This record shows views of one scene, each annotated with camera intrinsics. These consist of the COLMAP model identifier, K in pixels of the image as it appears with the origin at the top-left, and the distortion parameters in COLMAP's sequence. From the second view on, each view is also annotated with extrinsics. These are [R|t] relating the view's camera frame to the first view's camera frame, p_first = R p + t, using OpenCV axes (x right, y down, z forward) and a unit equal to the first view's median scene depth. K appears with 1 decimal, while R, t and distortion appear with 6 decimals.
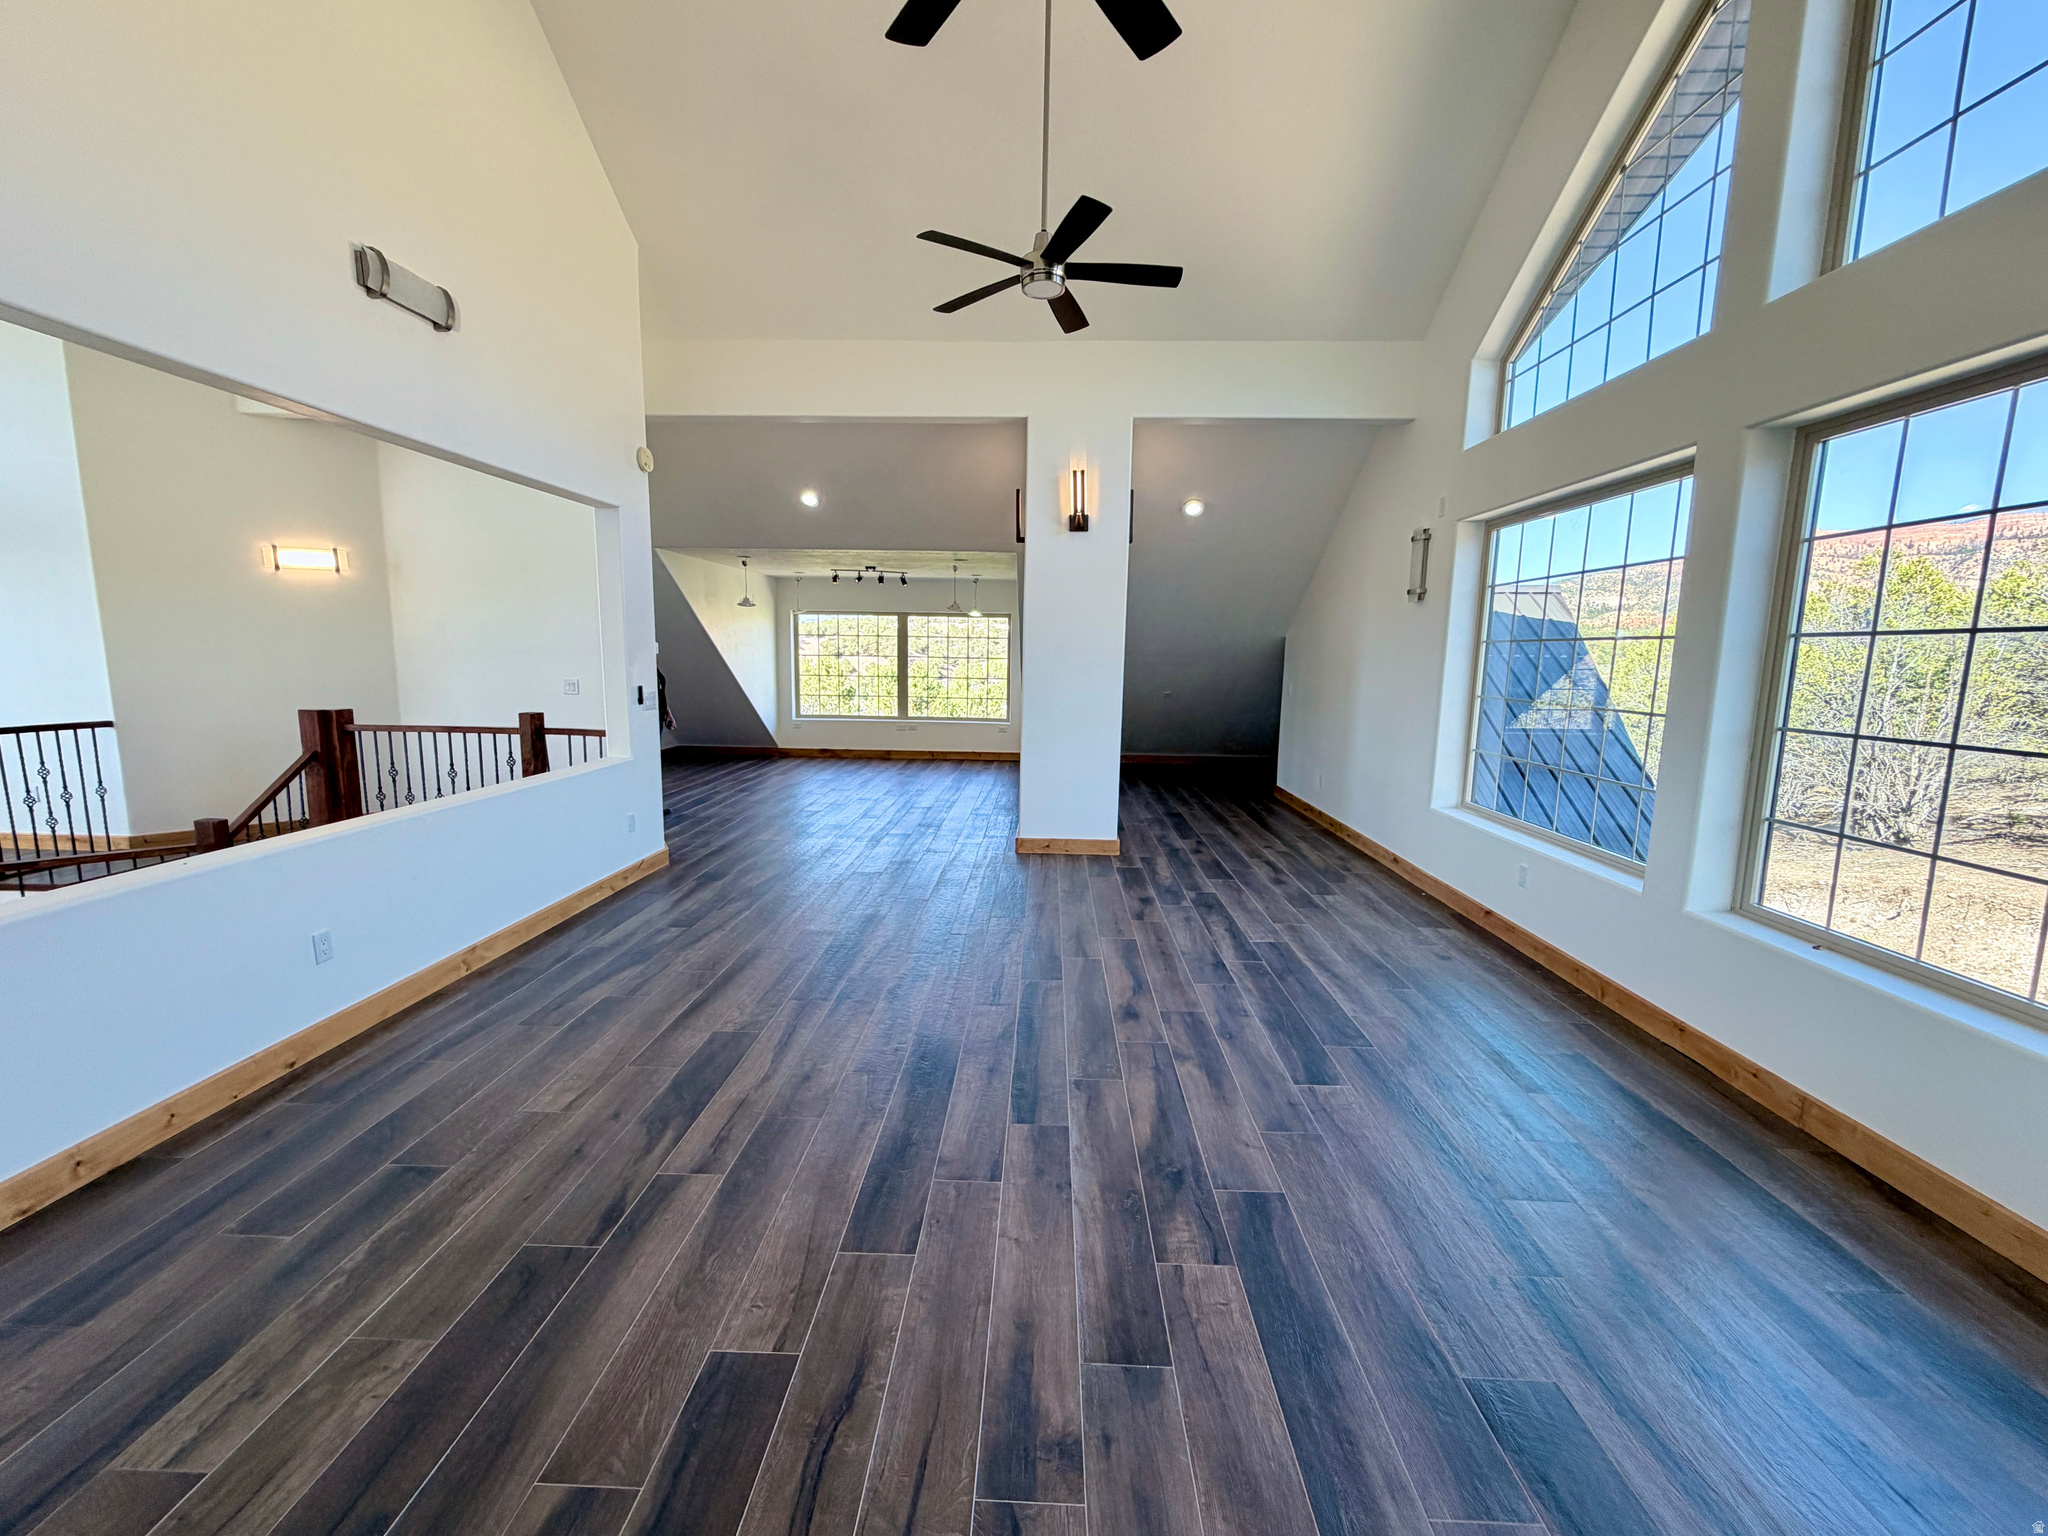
lens RADIAL K [[821.8, 0, 1014.0], [0, 821.8, 762.9], [0, 0, 1]] dist [0.008175, -0.000459]
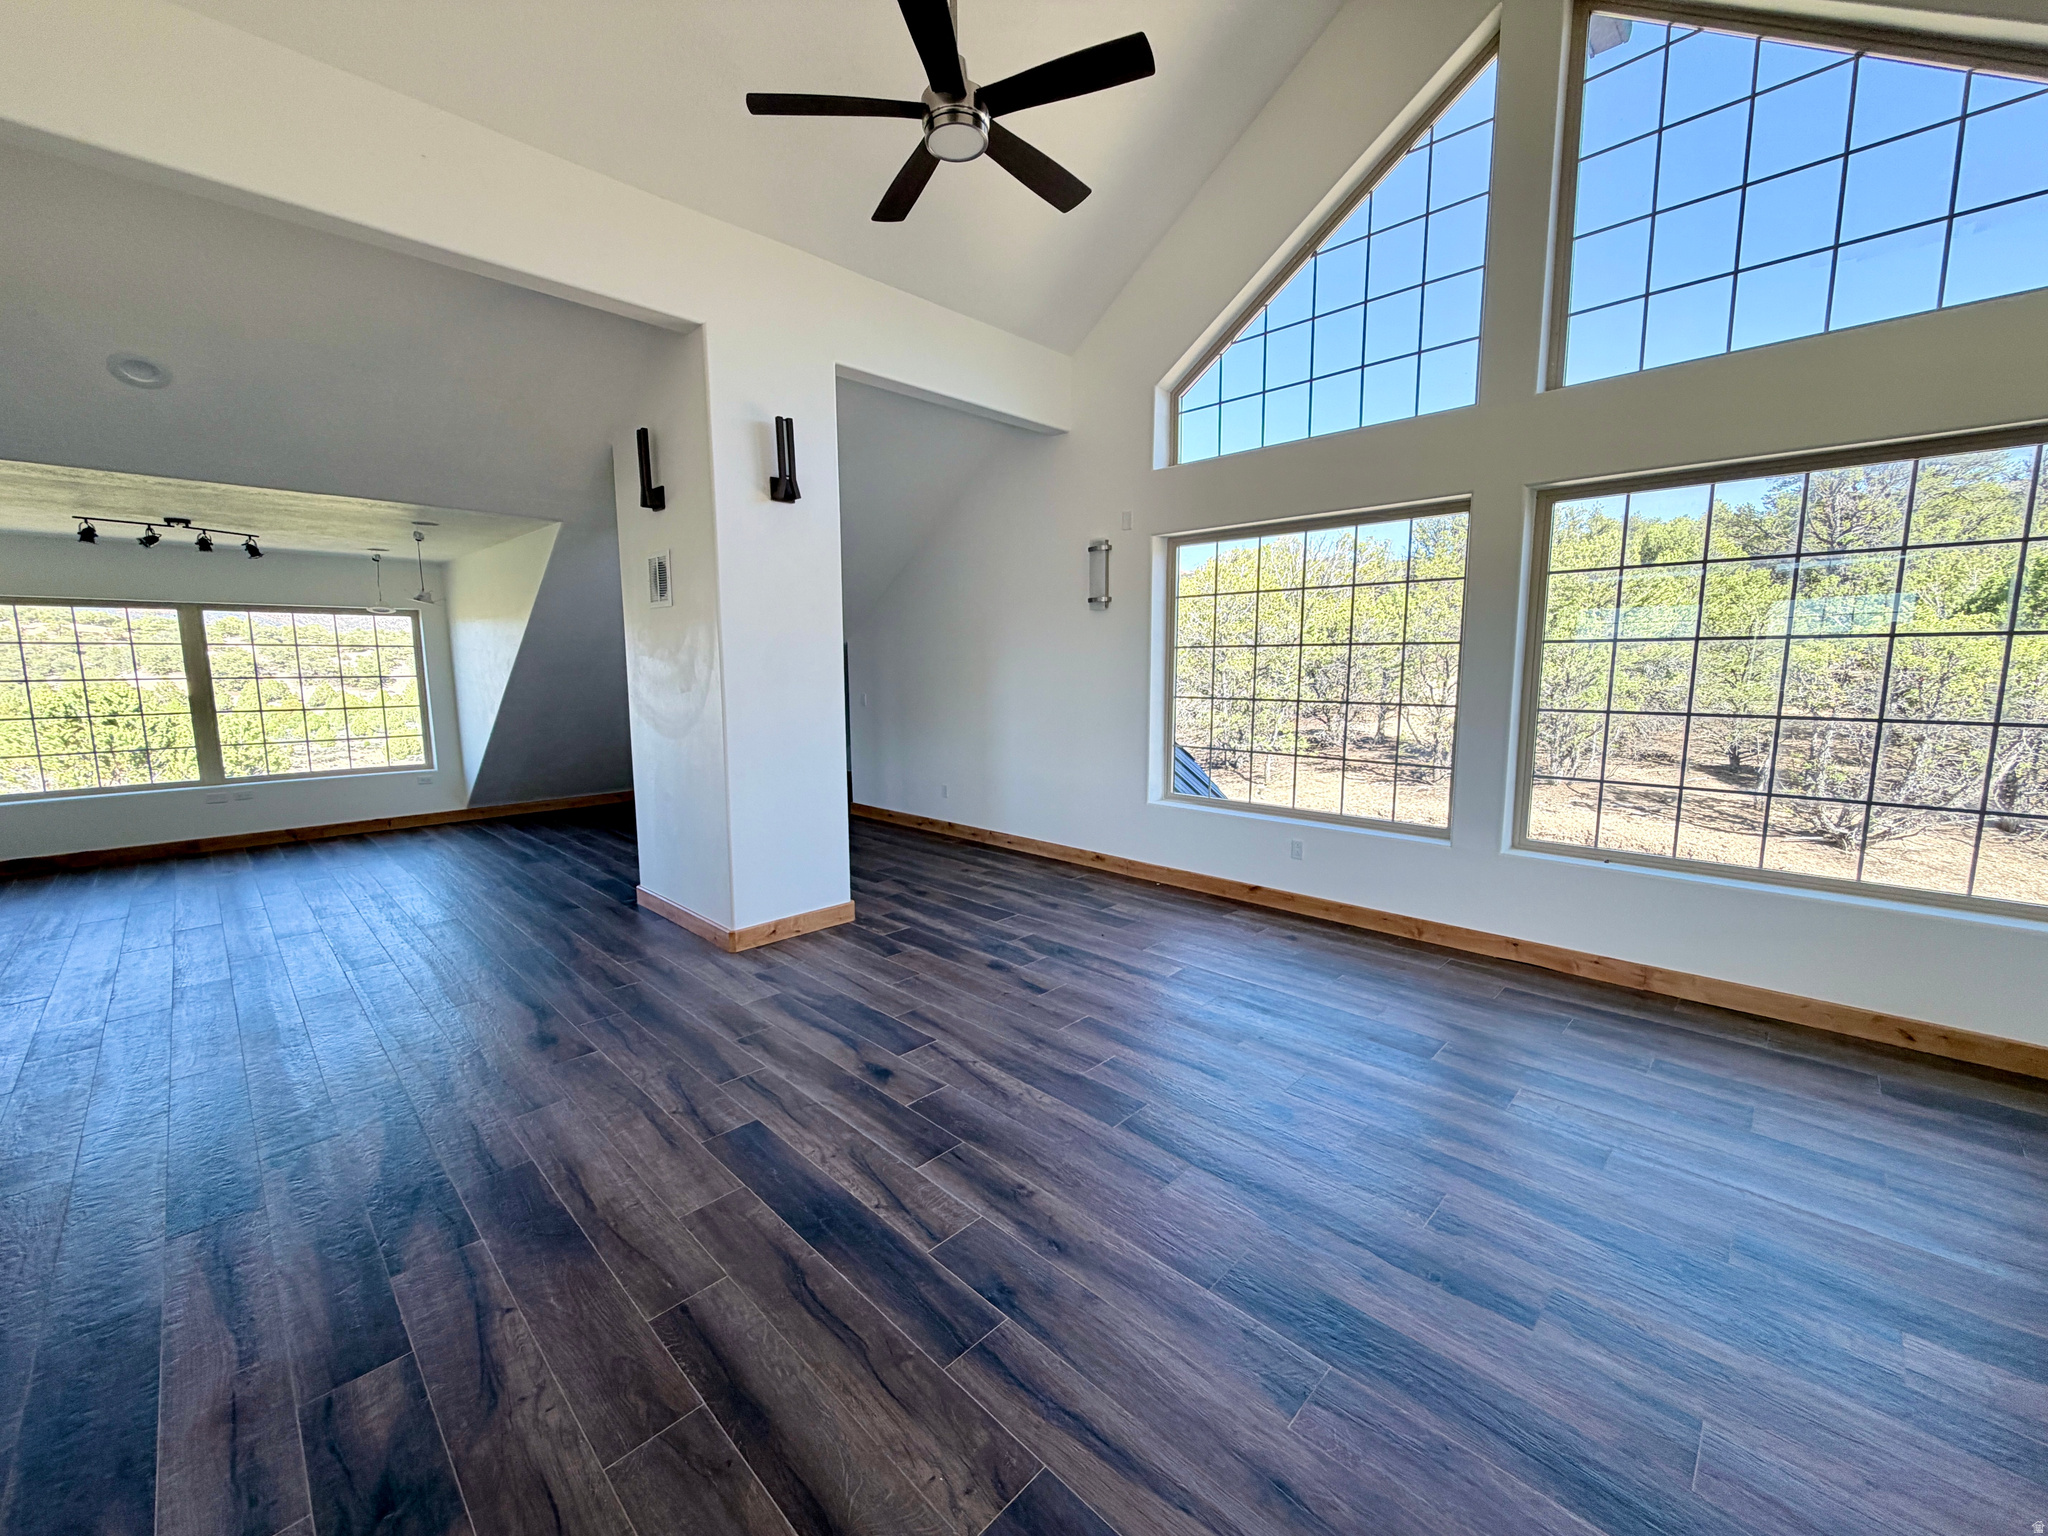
lens RADIAL K [[815.2, 0, 1024.0], [0, 815.2, 768.0], [0, 0, 1]] dist [-0.001283, -0.000179]
pose [[0.682238, -0.116034, 0.721864, -0.384923], [0.115041, 0.992064, 0.050740, -0.066691], [-0.722023, 0.048427, 0.690172, 0.414372]]
